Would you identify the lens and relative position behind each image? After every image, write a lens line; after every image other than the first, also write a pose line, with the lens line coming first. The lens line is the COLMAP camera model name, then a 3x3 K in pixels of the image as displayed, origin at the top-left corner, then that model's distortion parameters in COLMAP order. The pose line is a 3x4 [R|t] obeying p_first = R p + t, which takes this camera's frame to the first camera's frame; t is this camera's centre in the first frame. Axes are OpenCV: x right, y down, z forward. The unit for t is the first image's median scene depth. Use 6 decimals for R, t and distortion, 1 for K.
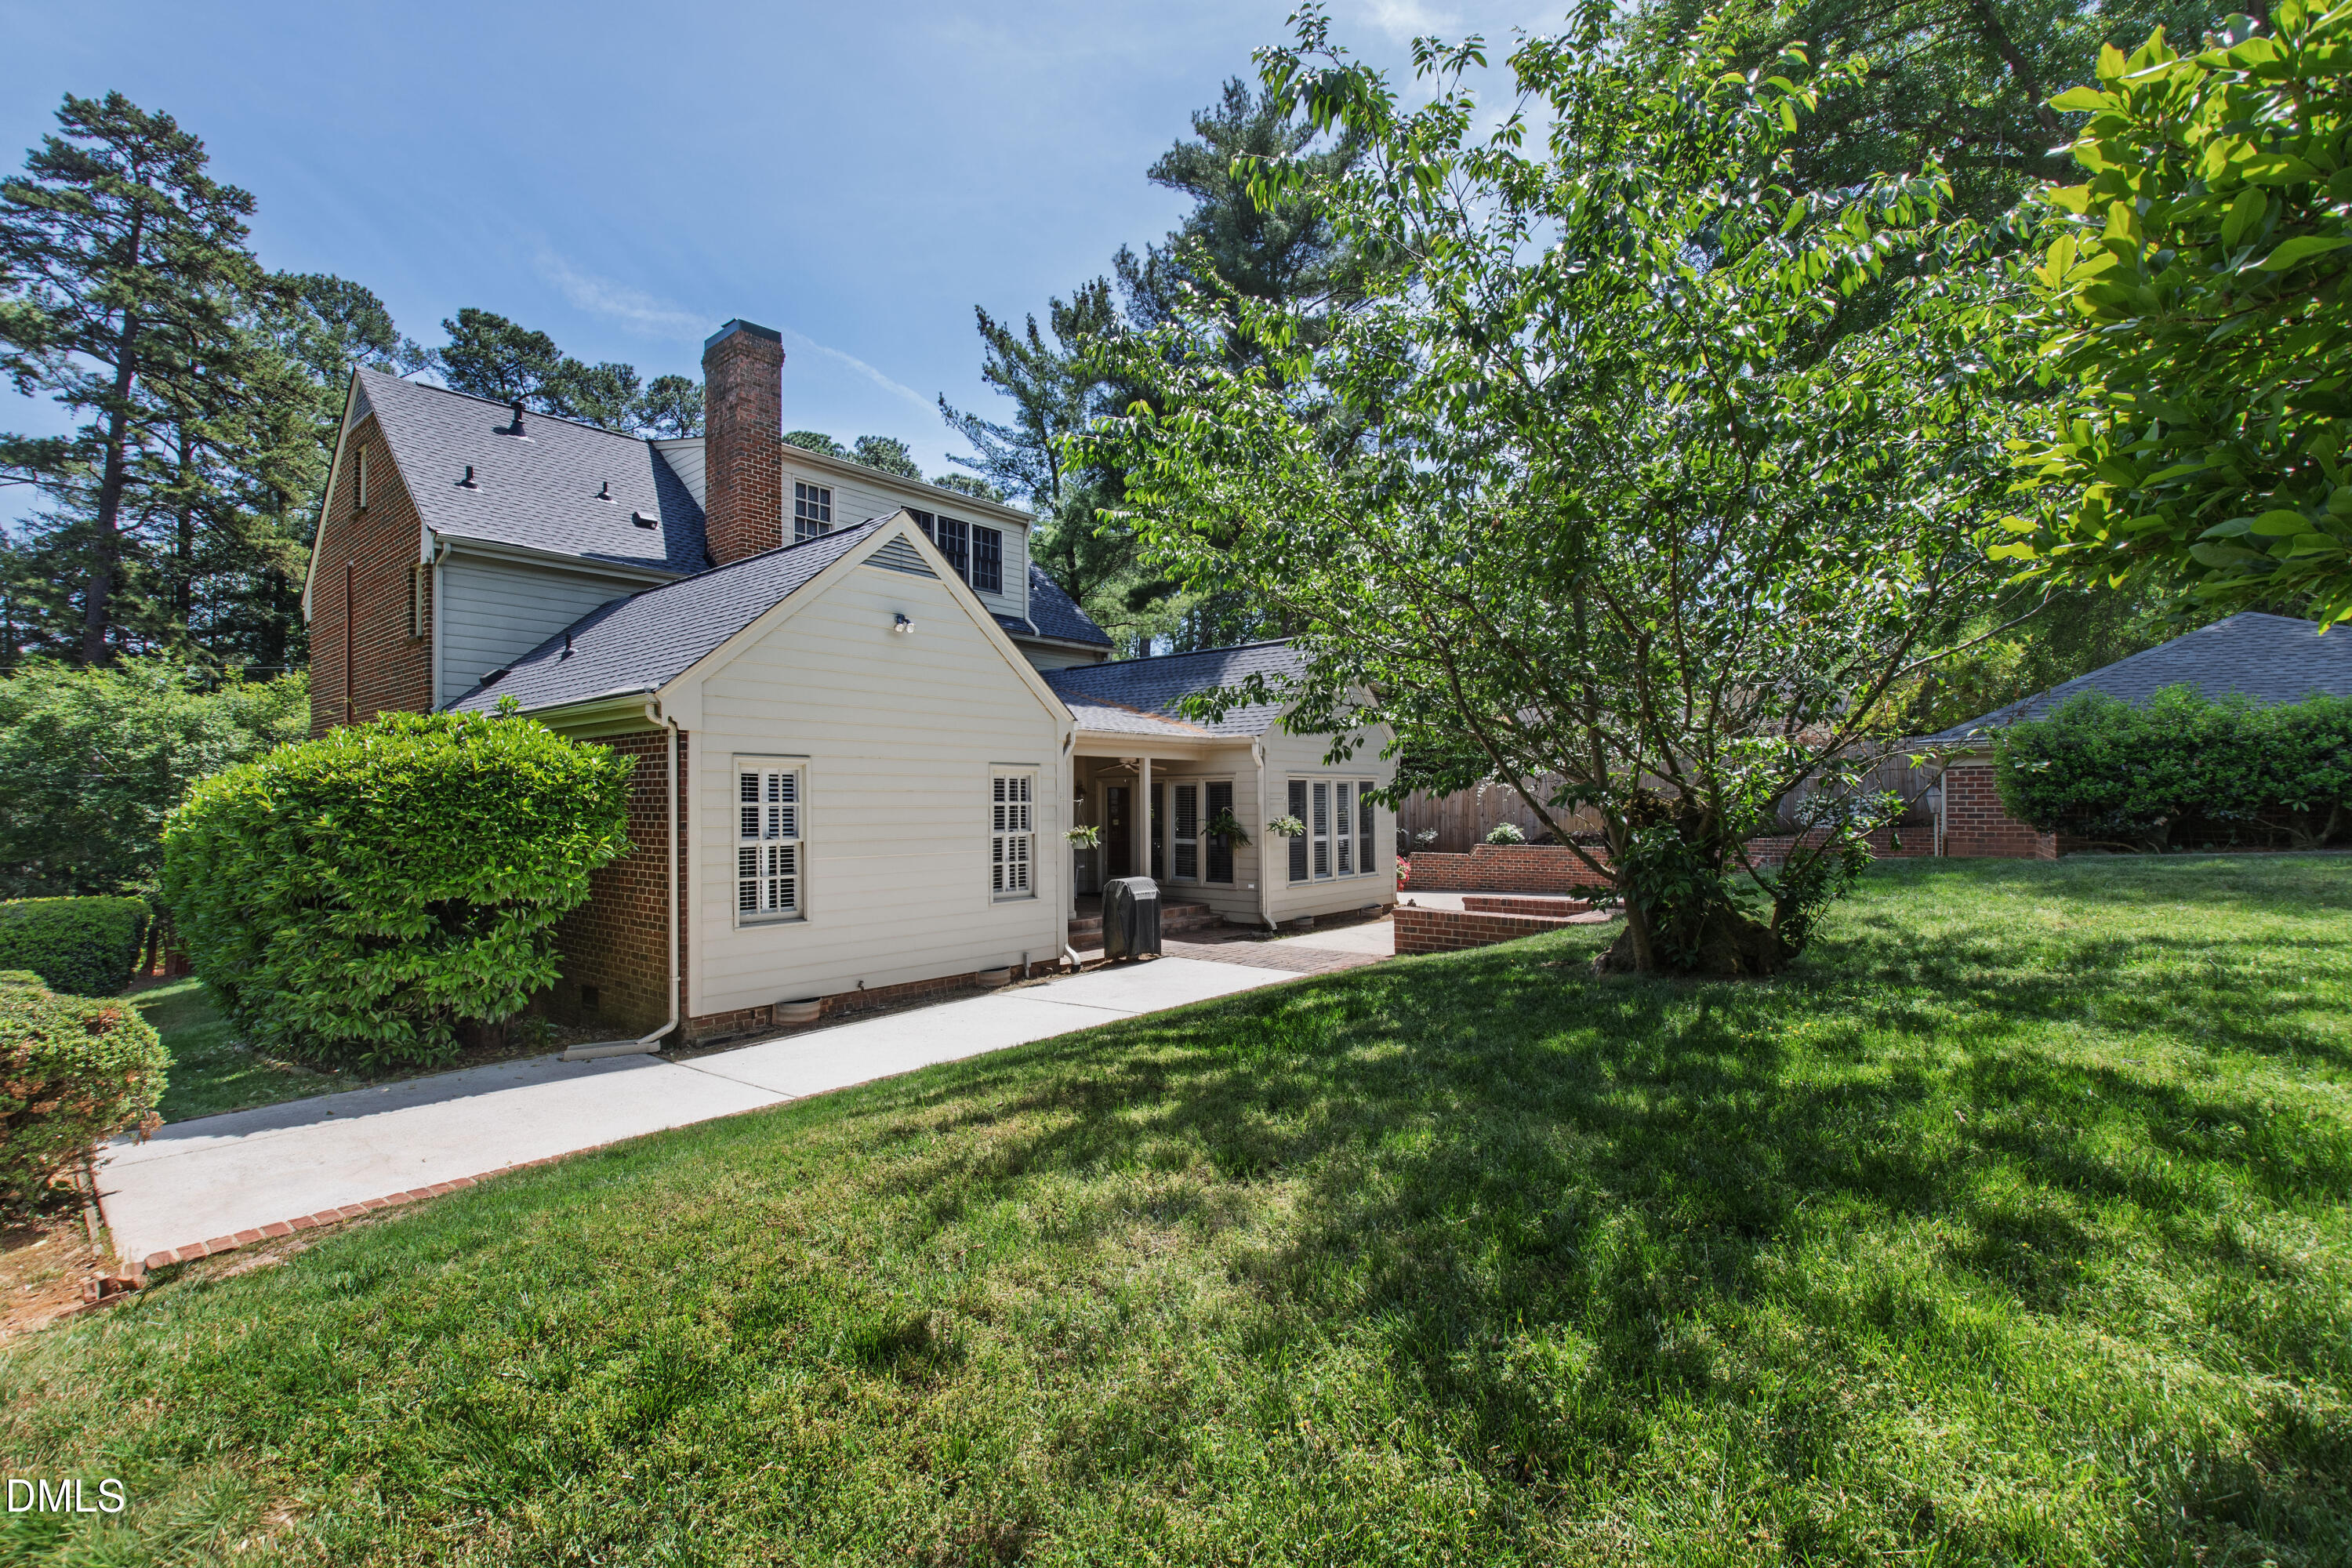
lens RADIAL K [[1055.4, 0, 1182.6], [0, 1055.4, 798.3], [0, 0, 1]] dist [-0.000214, -0.000653]
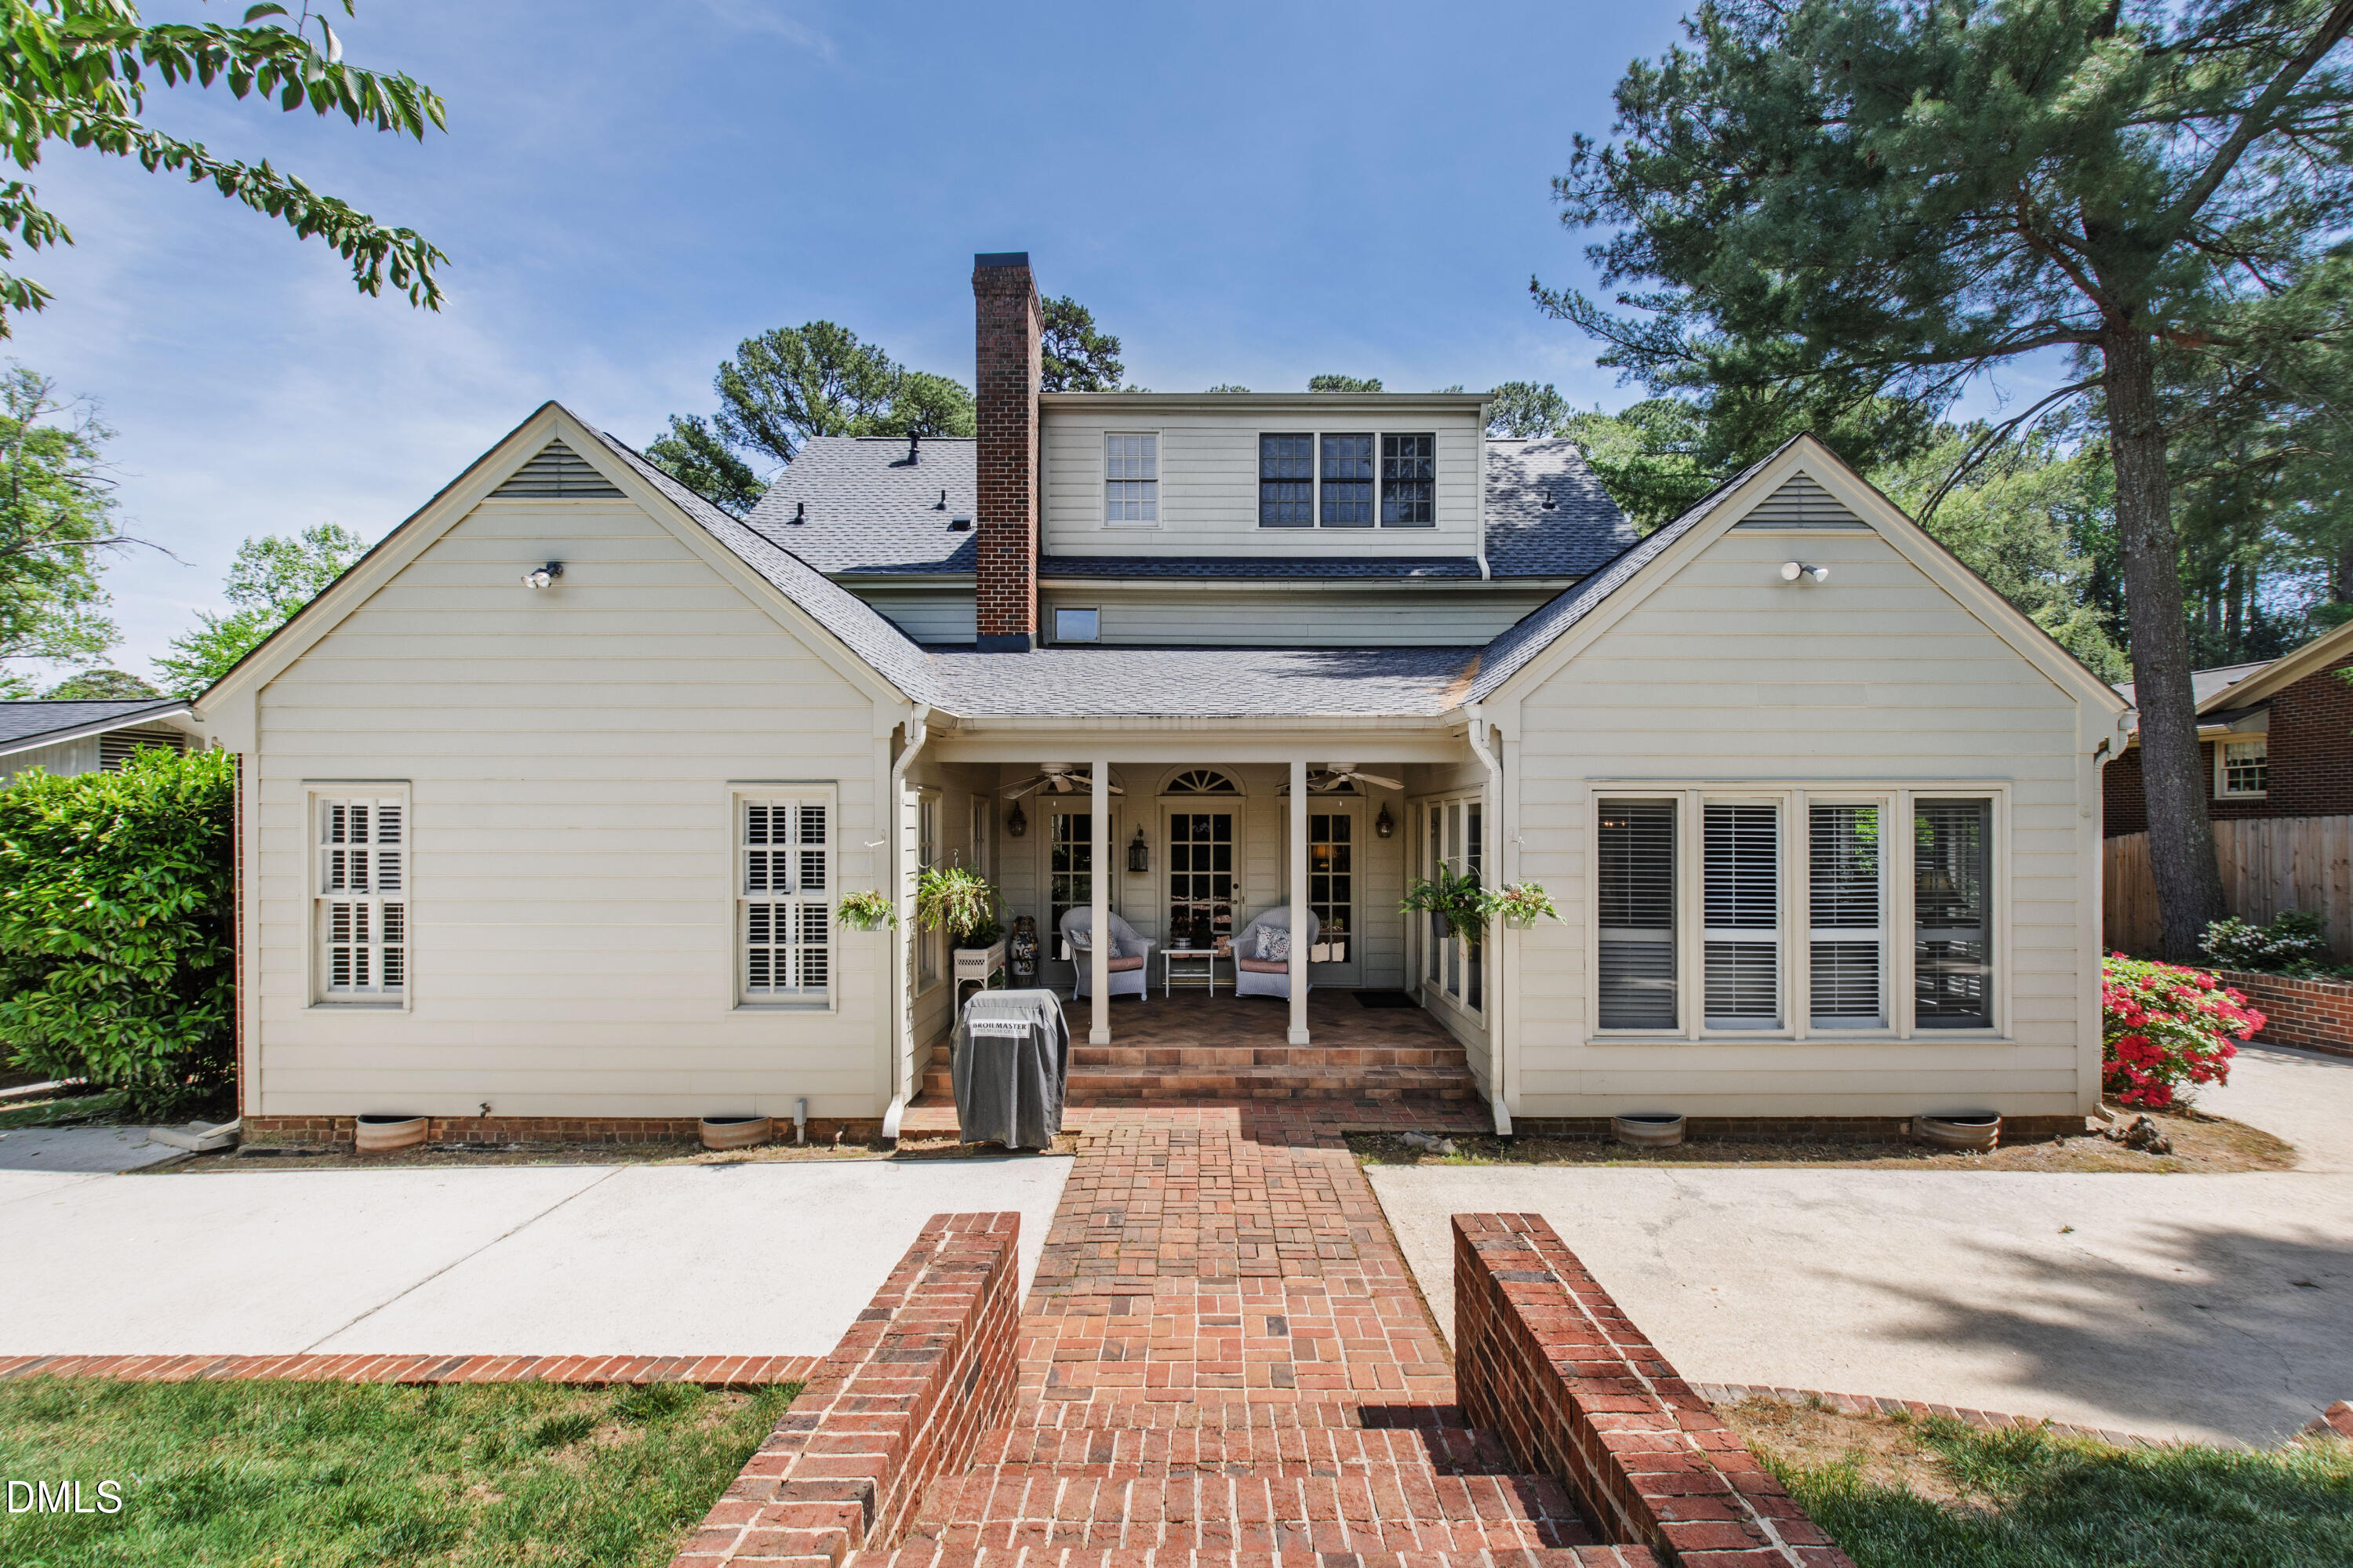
lens RADIAL K [[1055.9, 0, 1204.2], [0, 1055.9, 829.6], [0, 0, 1]] dist [-0.000214, -0.000653]
pose [[0.635391, 0.009806, -0.772128, 0.442046], [-0.000063, 0.999920, 0.012647, -0.012224], [0.772191, -0.007987, 0.635341, 0.774762]]
